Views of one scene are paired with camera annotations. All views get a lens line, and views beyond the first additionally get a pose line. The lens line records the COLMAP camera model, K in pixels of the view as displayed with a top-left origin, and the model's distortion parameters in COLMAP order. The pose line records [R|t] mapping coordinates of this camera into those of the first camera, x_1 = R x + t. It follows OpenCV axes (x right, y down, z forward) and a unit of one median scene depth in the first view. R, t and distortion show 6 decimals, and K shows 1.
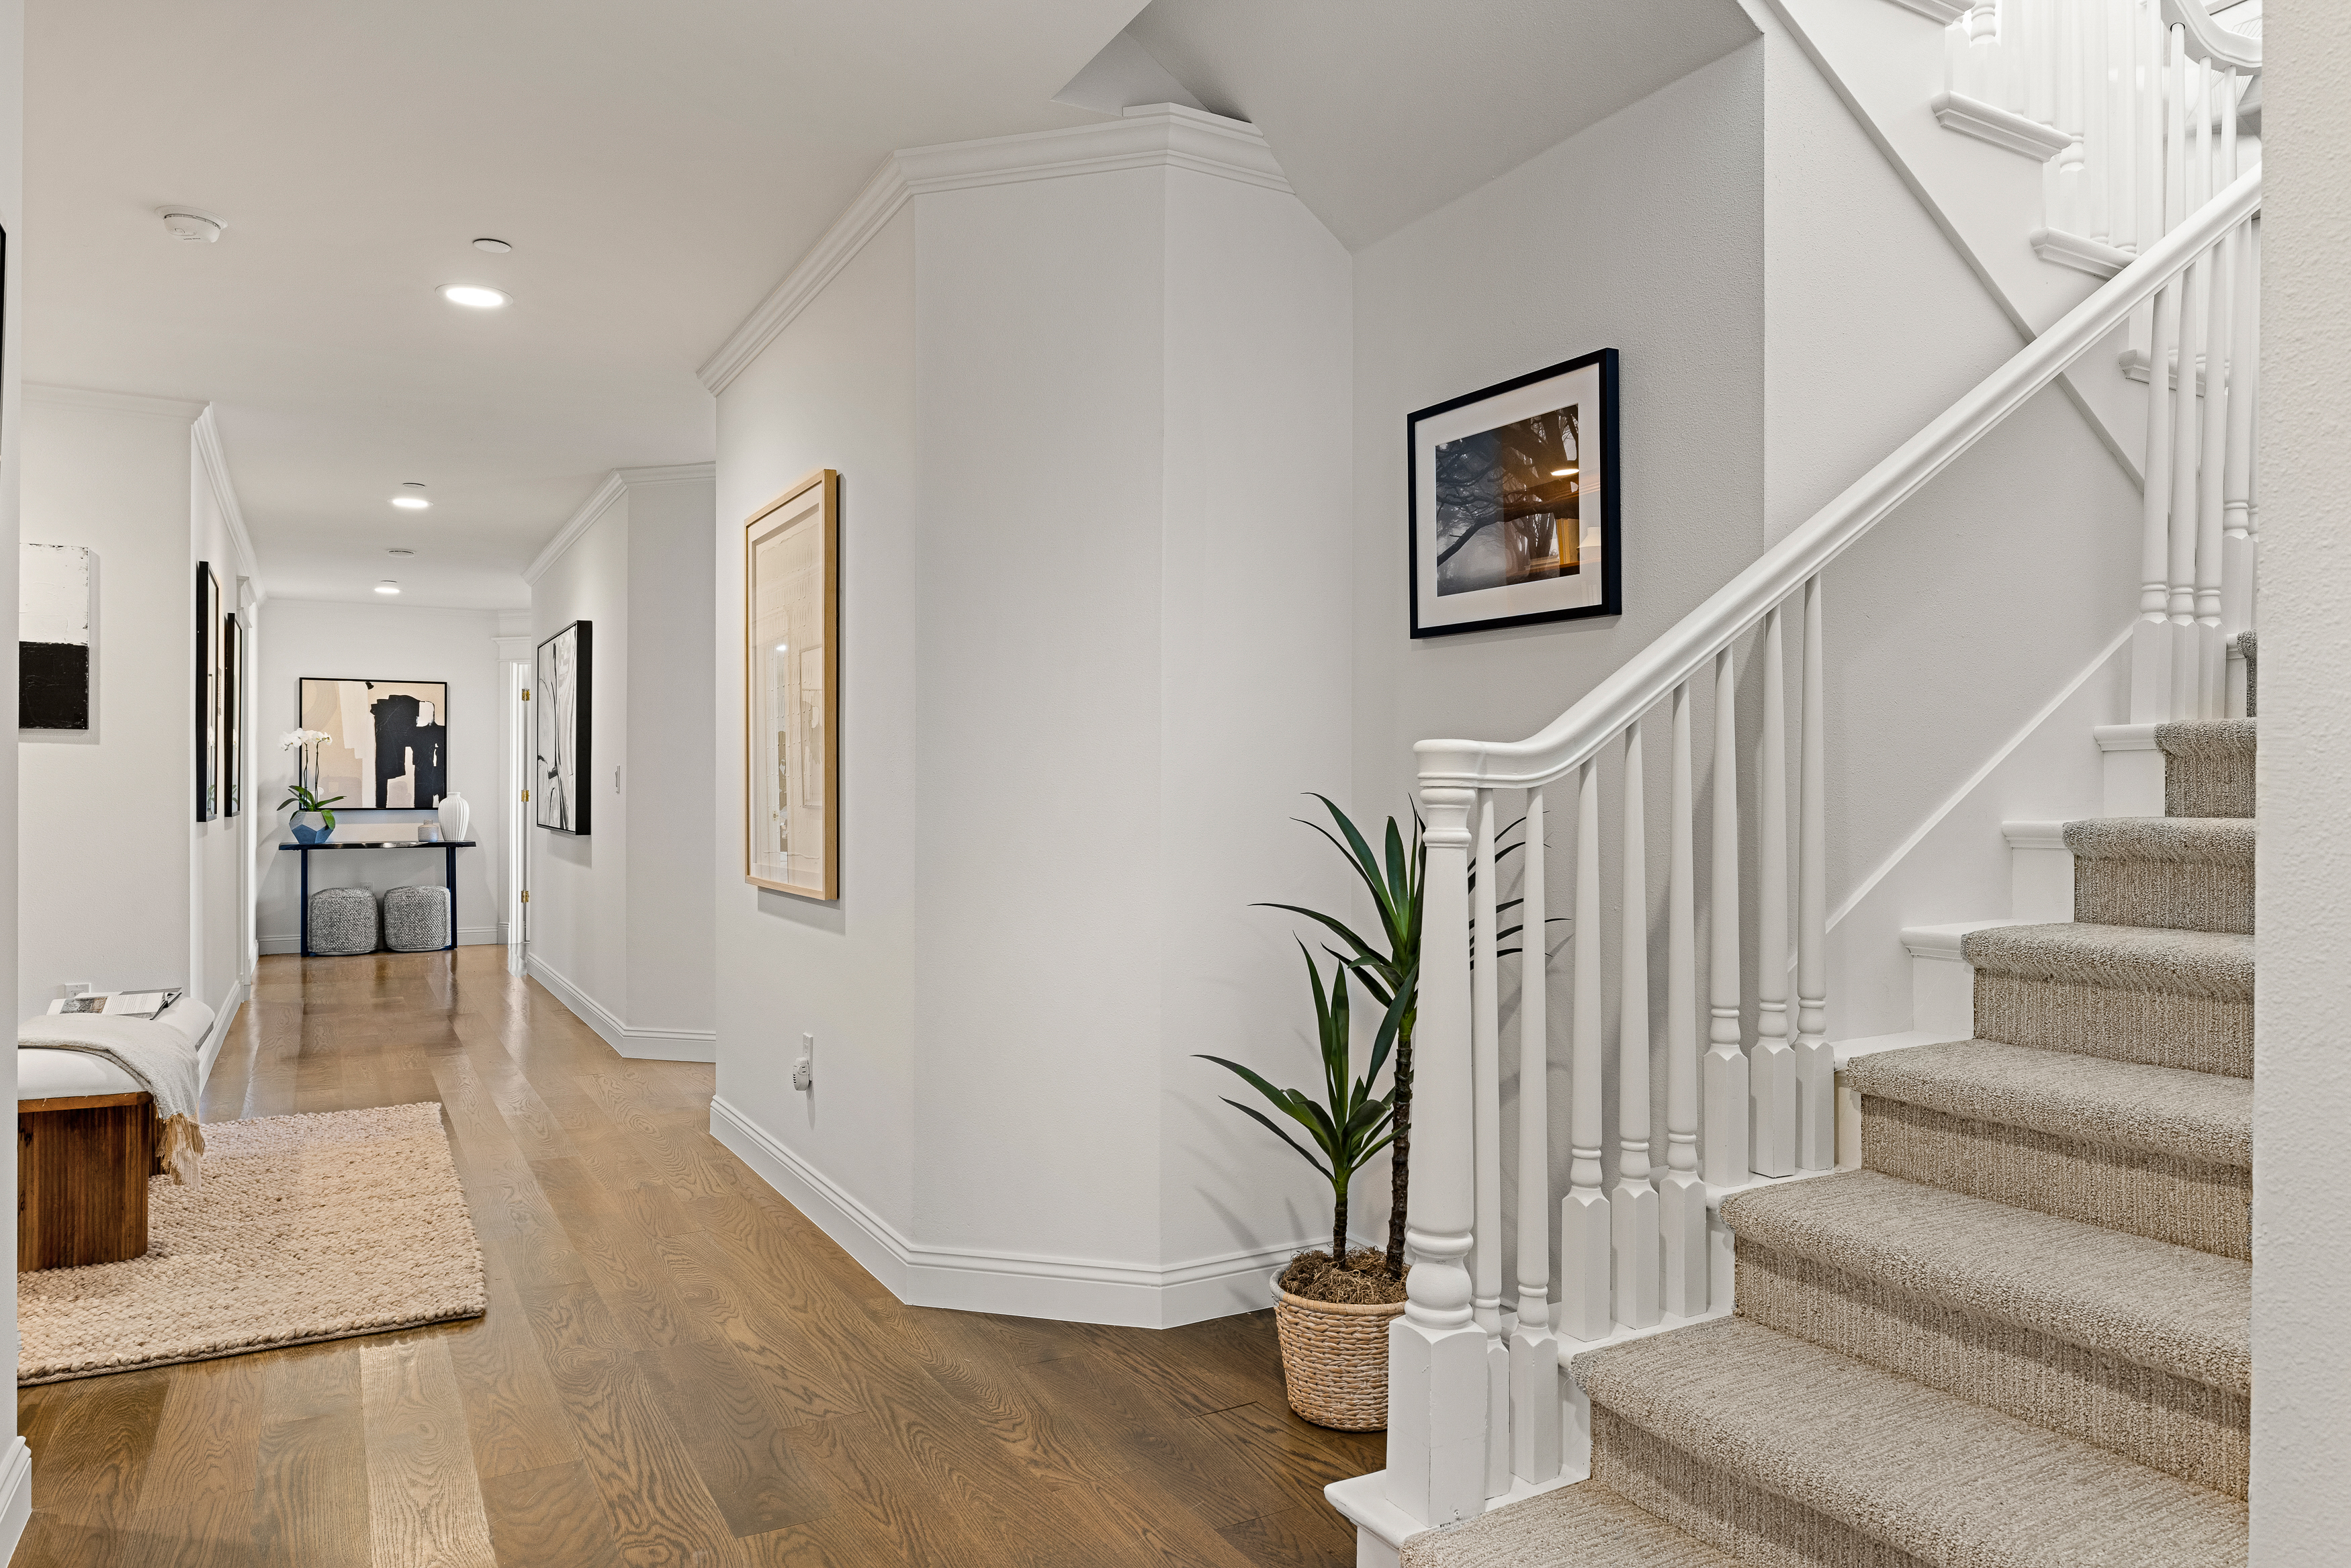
lens RADIAL K [[1496.1, 0, 1176.1], [0, 1496.1, 791.8], [0, 0, 1]] dist [0.003582, 0.000558]
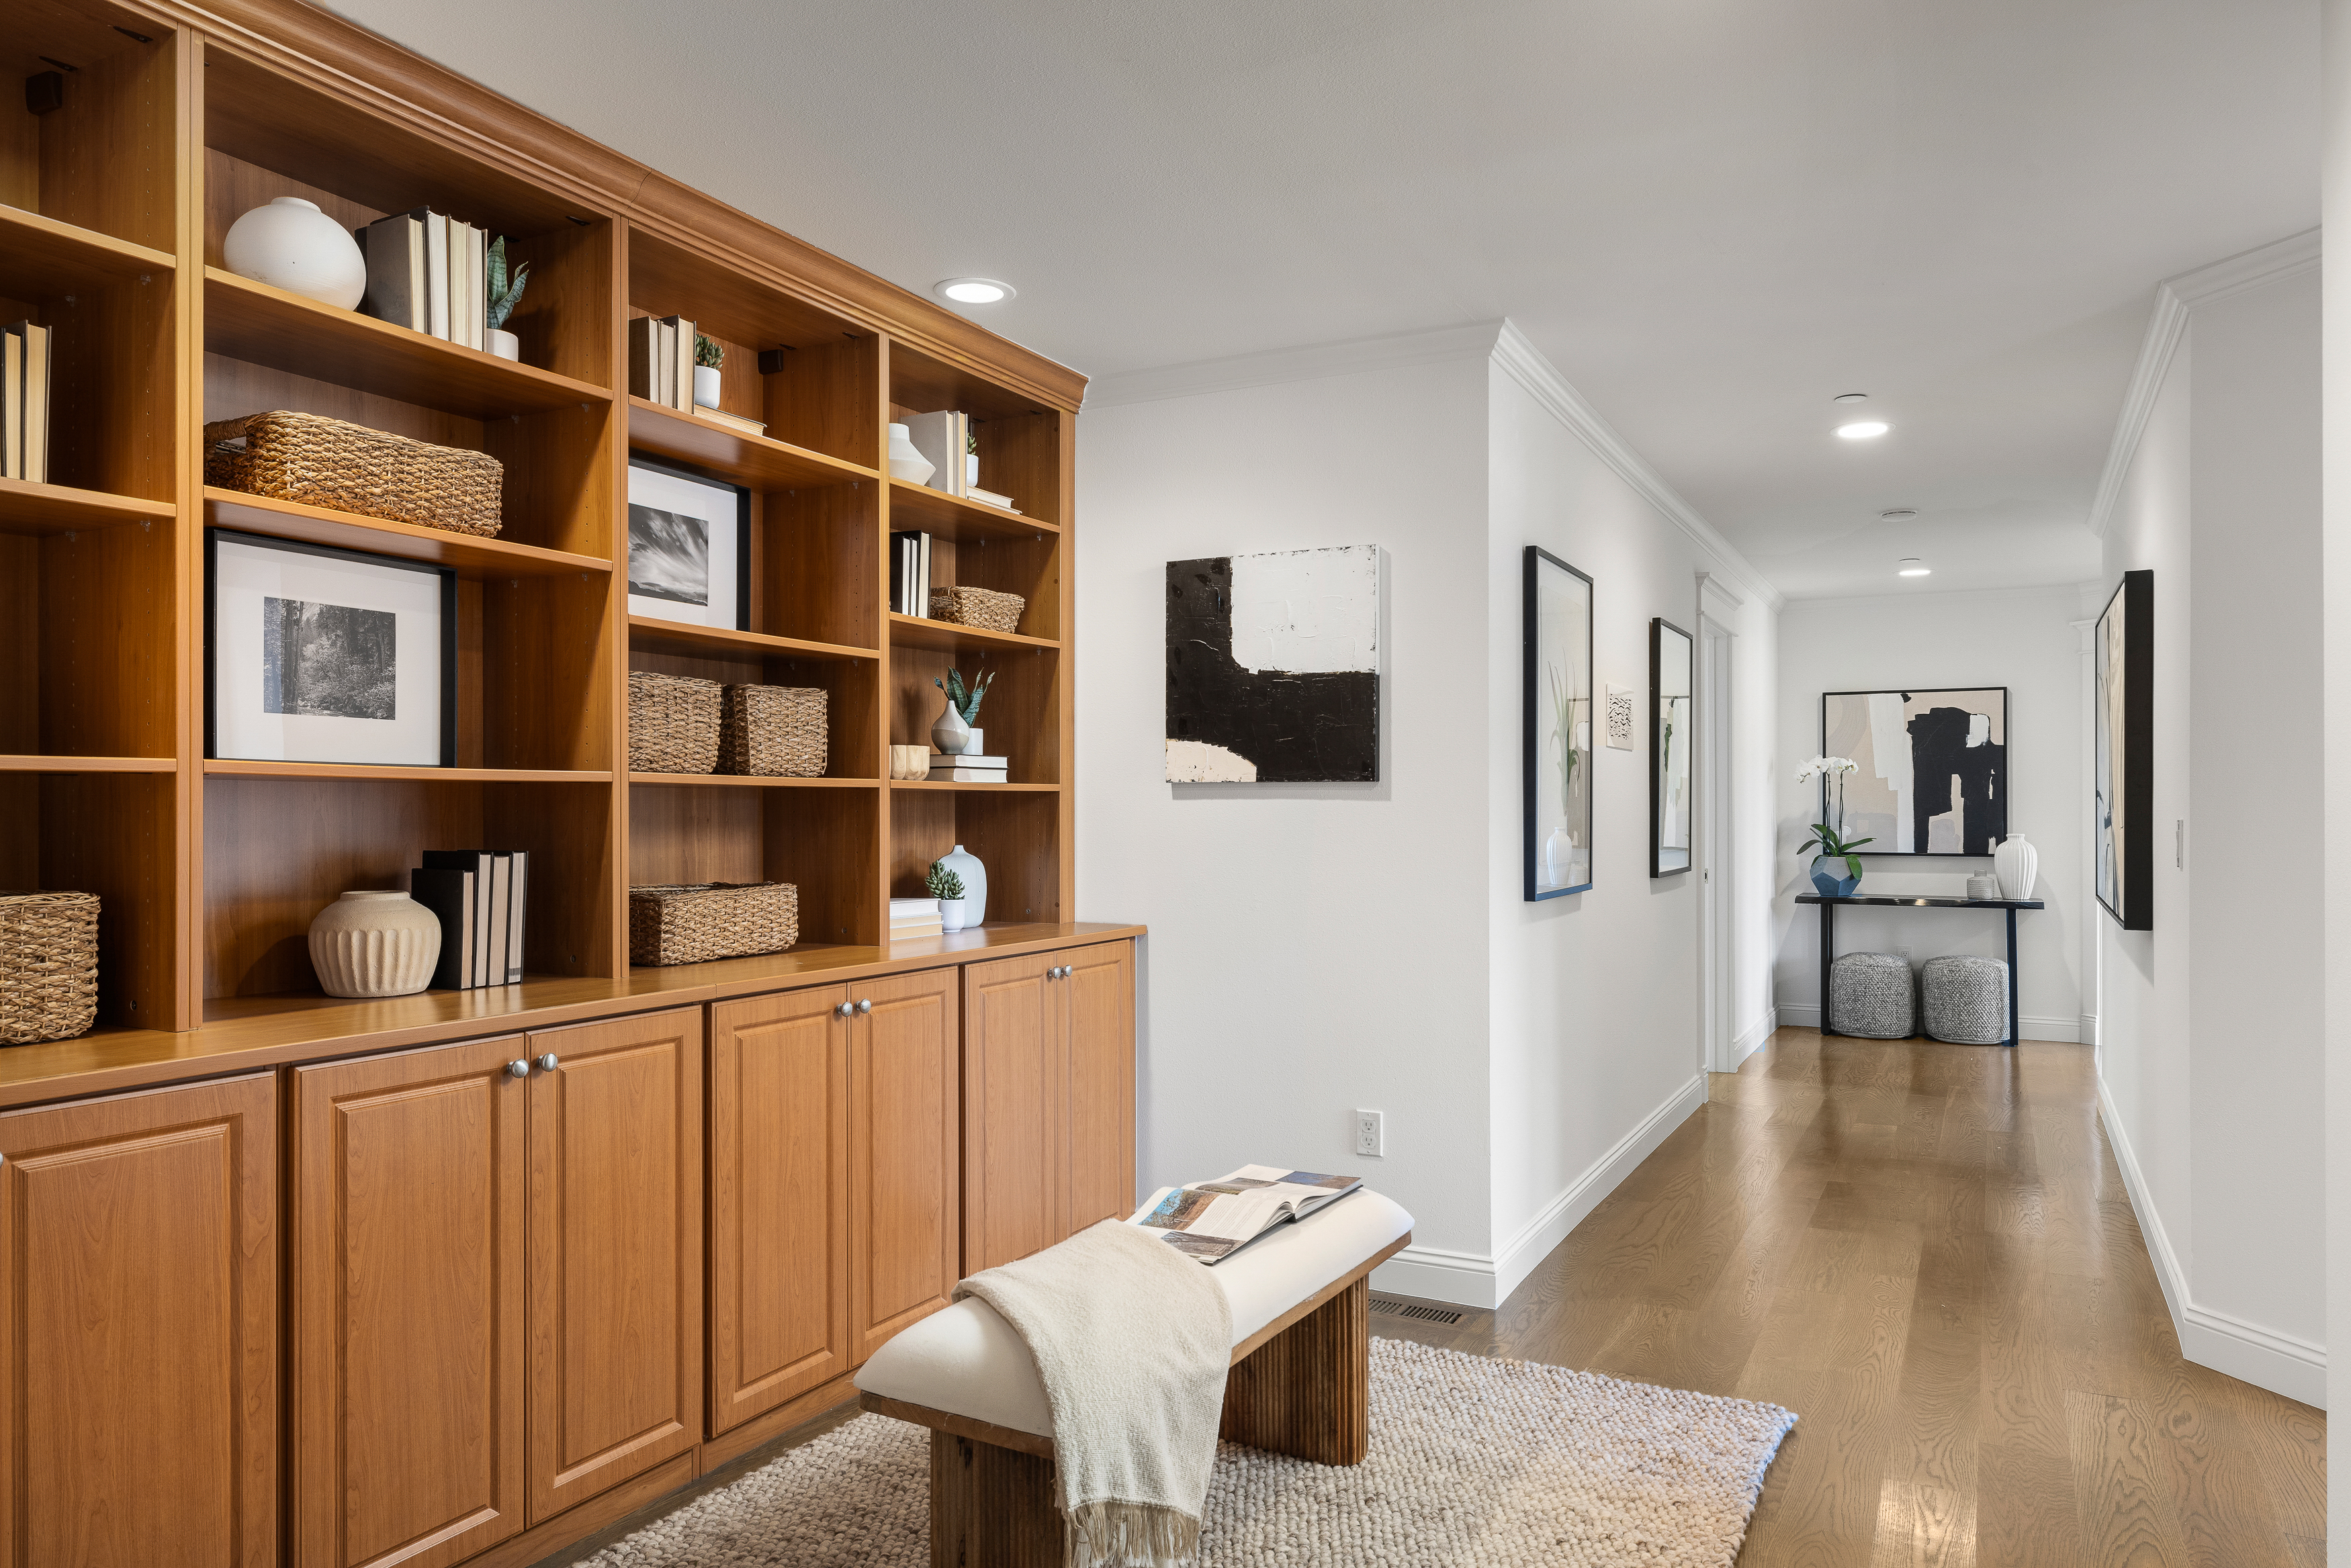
lens RADIAL K [[1562.7, 0, 1174.4], [0, 1562.7, 794.4], [0, 0, 1]] dist [0.008226, 0.000897]
pose [[0.539063, -0.005372, -0.842248, -0.052545], [-0.000776, 0.999976, -0.006875, -0.014203], [0.842265, 0.004360, 0.539046, 0.234266]]
